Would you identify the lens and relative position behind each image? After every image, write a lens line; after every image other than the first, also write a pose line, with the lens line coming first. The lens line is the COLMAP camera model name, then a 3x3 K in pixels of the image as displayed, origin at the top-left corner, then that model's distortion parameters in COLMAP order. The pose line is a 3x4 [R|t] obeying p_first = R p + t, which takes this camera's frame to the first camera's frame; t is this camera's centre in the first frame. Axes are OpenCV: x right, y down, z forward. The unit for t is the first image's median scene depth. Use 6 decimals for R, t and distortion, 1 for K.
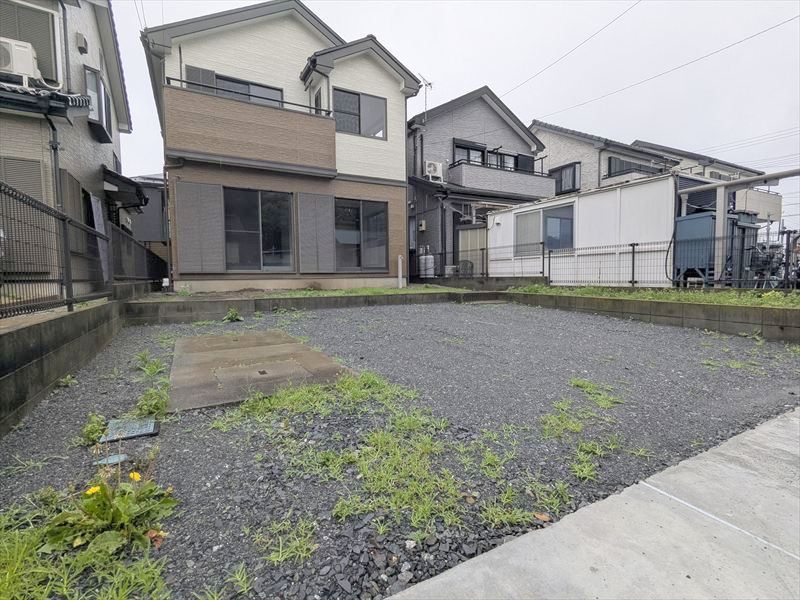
lens RADIAL K [[378.1, 0, 398.5], [0, 378.1, 297.9], [0, 0, 1]] dist [-0.002001, 0.001500]
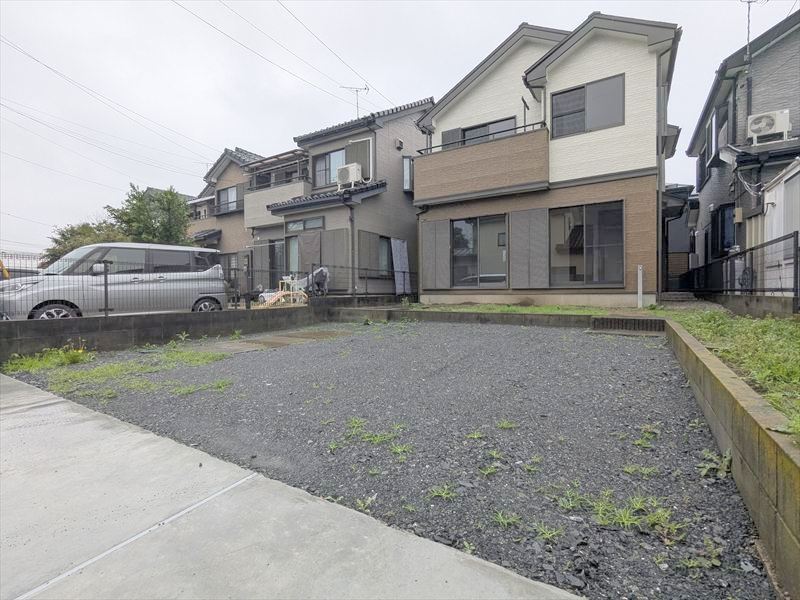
lens RADIAL K [[378.1, 0, 398.5], [0, 378.1, 297.9], [0, 0, 1]] dist [-0.002001, 0.001500]
pose [[0.487767, 0.021428, -0.872711, 0.464071], [-0.047364, 0.998876, -0.001947, -0.022721], [0.871688, 0.042285, 0.488234, 0.211376]]
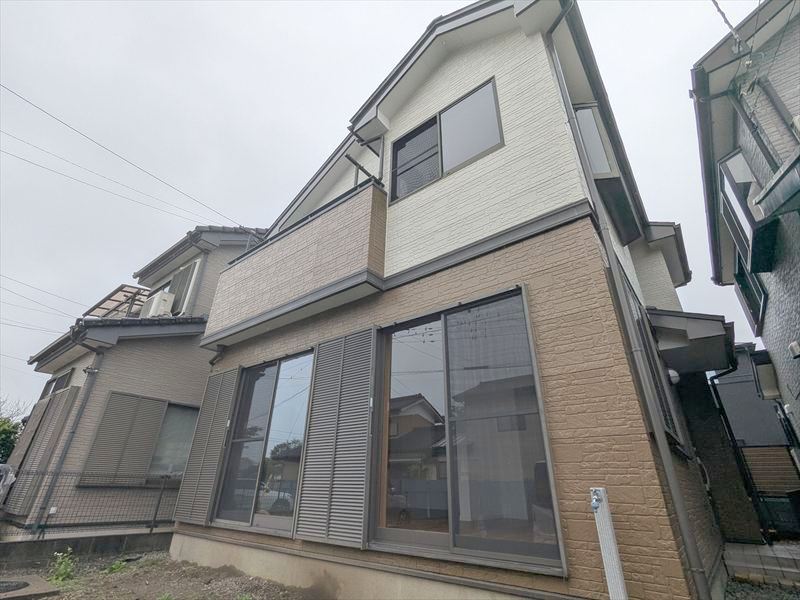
lens RADIAL K [[378.1, 0, 398.5], [0, 378.1, 297.9], [0, 0, 1]] dist [-0.002001, 0.001500]
pose [[0.385810, -0.399475, -0.831607, 0.186104], [-0.077093, 0.884282, -0.460545, -0.107019], [0.919351, 0.241794, 0.310368, 0.860100]]
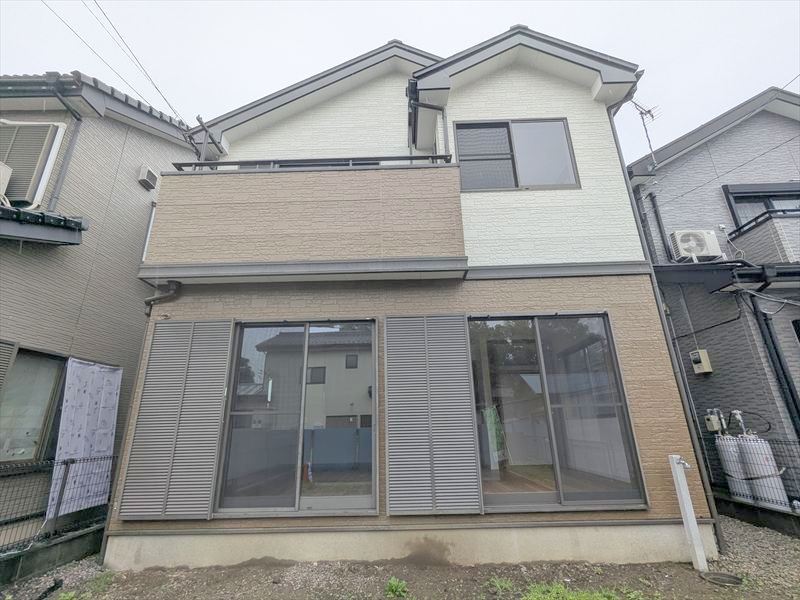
lens RADIAL K [[378.1, 0, 398.5], [0, 378.1, 297.9], [0, 0, 1]] dist [-0.002001, 0.001500]
pose [[0.867826, -0.167941, -0.467626, -0.031846], [-0.016021, 0.931199, -0.364159, -0.123995], [0.496610, 0.323519, 0.805428, 0.585183]]
